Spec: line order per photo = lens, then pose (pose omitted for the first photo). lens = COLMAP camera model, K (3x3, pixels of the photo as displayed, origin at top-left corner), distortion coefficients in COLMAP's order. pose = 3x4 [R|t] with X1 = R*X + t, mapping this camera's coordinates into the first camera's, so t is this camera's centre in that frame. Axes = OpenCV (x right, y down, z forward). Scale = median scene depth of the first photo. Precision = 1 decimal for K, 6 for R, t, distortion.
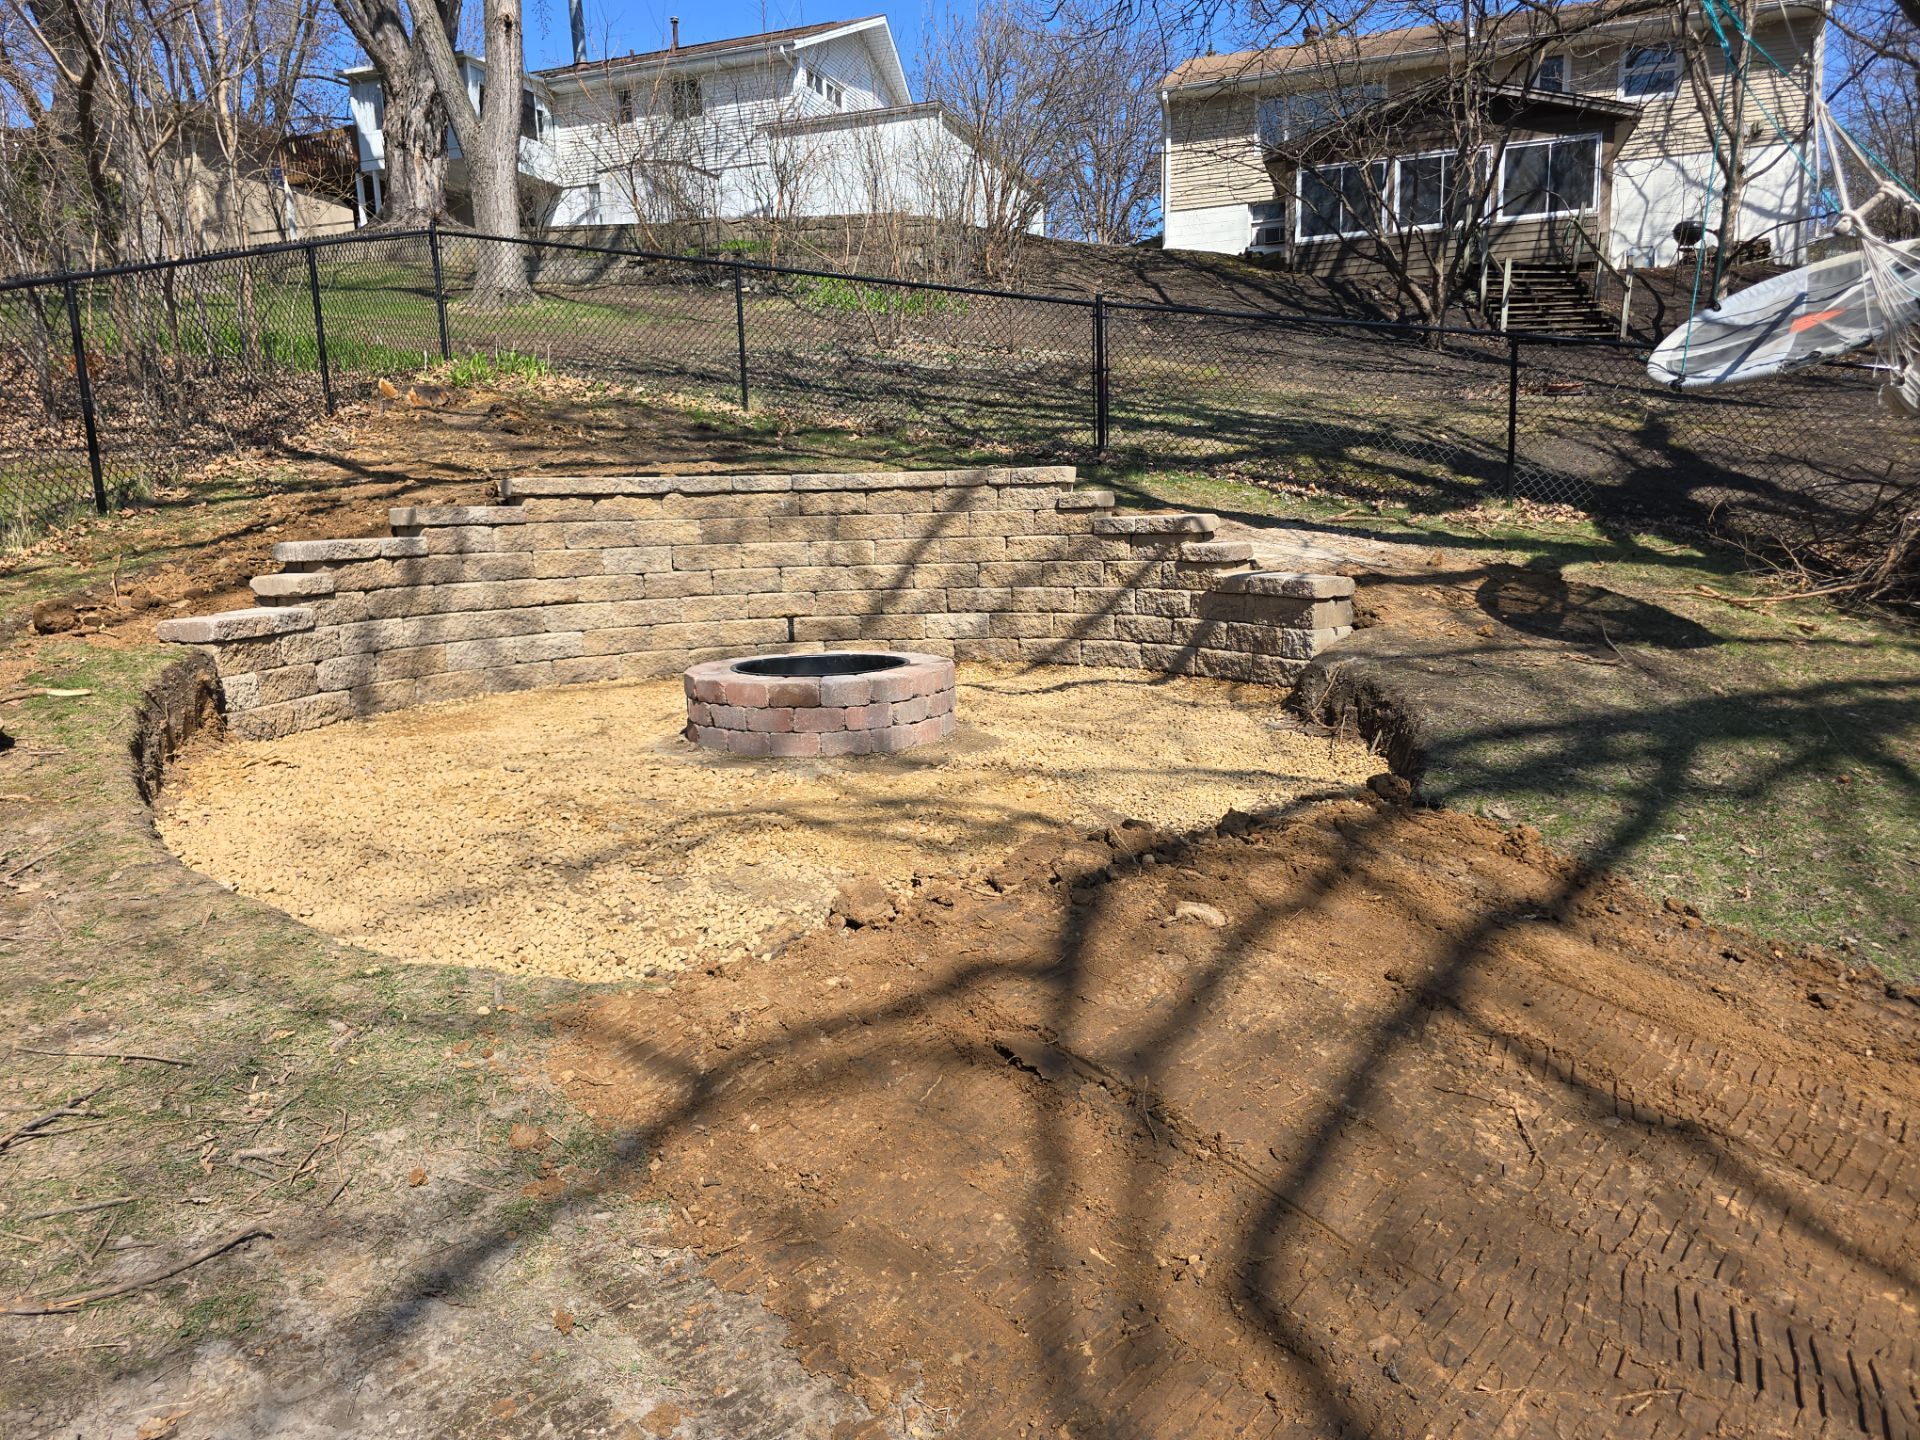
lens RADIAL K [[1293.9, 0, 960.0], [0, 1293.9, 720.0], [0, 0, 1]] dist [0.069166, -0.051351]
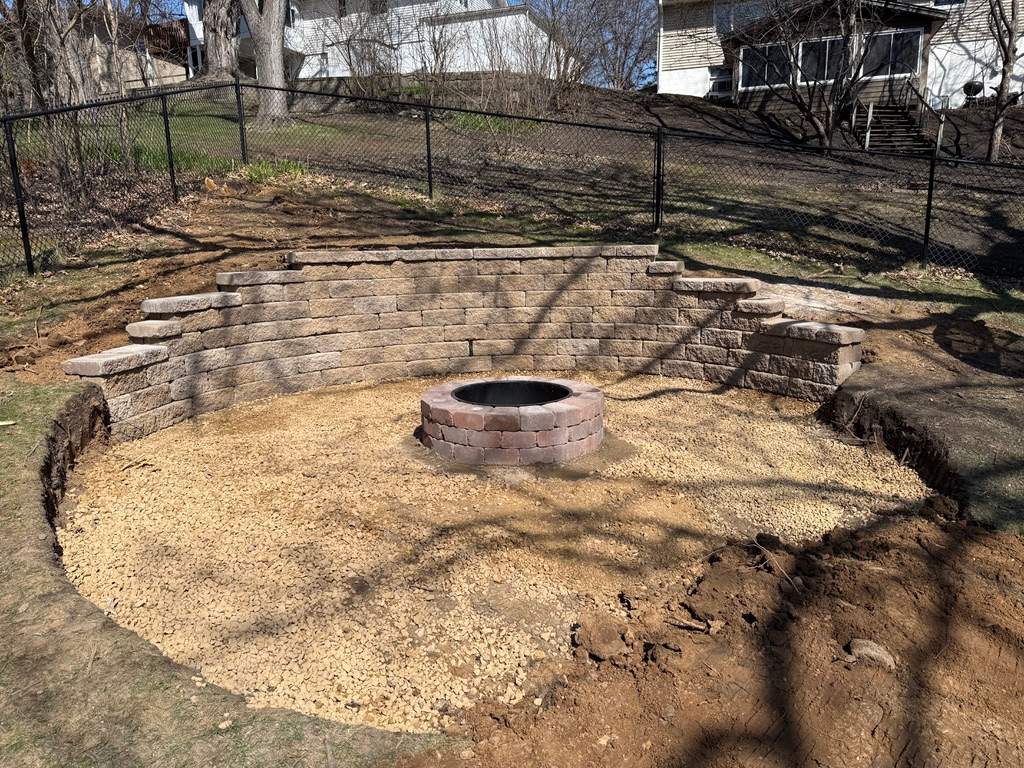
lens RADIAL K [[724.9, 0, 512.0], [0, 724.9, 384.0], [0, 0, 1]] dist [0.060645, -0.062511]
pose [[0.999844, 0.012654, -0.012357, -0.062158], [-0.012210, 0.999299, 0.035389, -0.052028], [0.012796, -0.035232, 0.999297, 0.117151]]
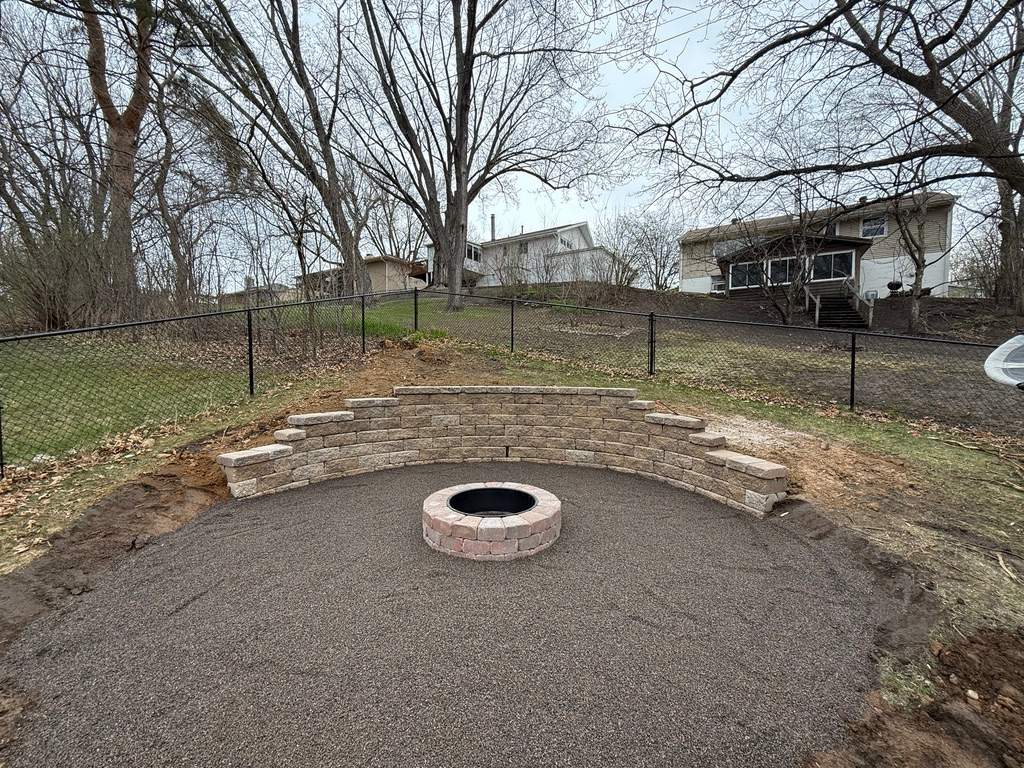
lens RADIAL K [[407.4, 0, 512.0], [0, 407.4, 384.0], [0, 0, 1]] dist [-0.000742, -0.000377]
pose [[0.972372, 0.043790, -0.229292, 0.035988], [-0.071548, 0.990880, -0.114181, -0.095776], [0.222201, 0.127432, 0.966637, 0.248489]]
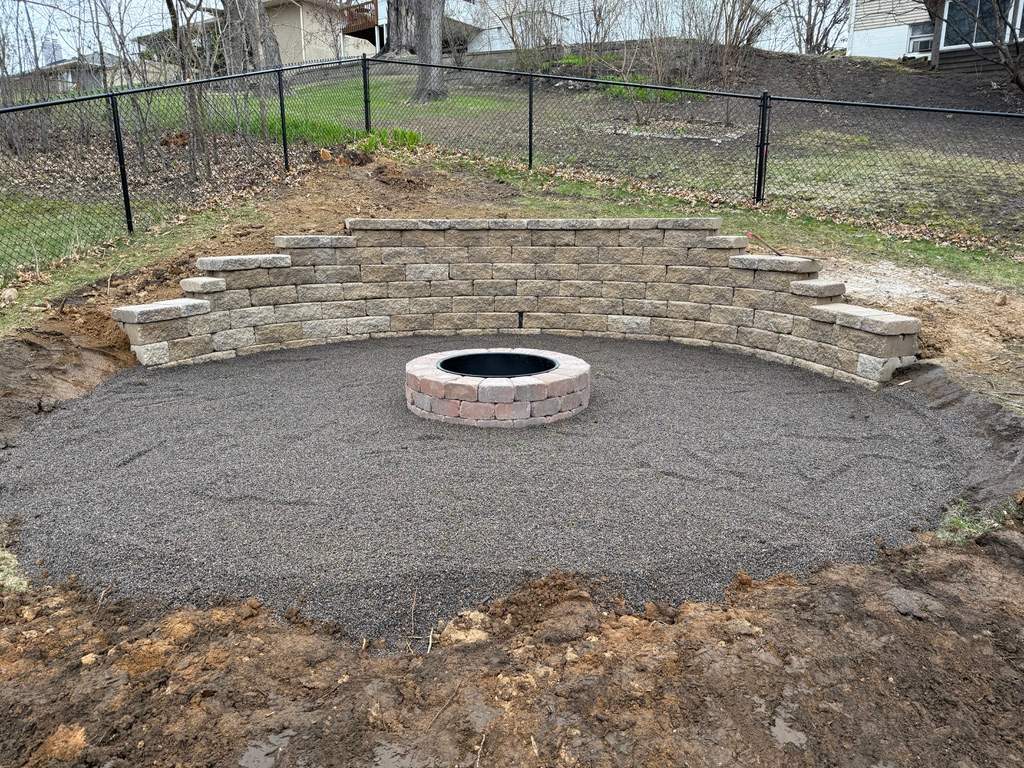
lens RADIAL K [[719.1, 0, 512.0], [0, 719.1, 384.0], [0, 0, 1]] dist [0.103166, -0.153180]
pose [[0.964806, 0.086367, -0.248376, 0.071220], [-0.068557, 0.994474, 0.079502, -0.054565], [0.253870, -0.059676, 0.965396, 0.143974]]
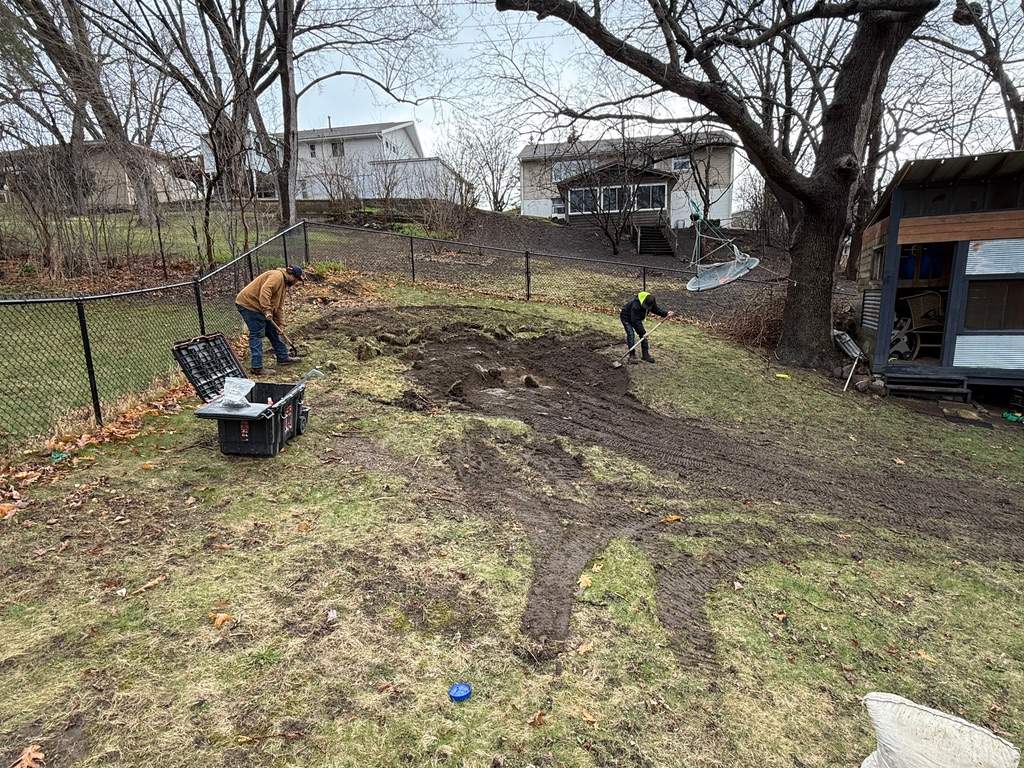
lens RADIAL K [[527.0, 0, 512.0], [0, 527.0, 384.0], [0, 0, 1]] dist [-0.000087, 0.000151]
pose [[0.987684, -0.020399, 0.155125, -0.162189], [0.021466, 0.999756, -0.005205, 0.025431], [-0.154981, 0.008471, 0.987881, -0.357500]]
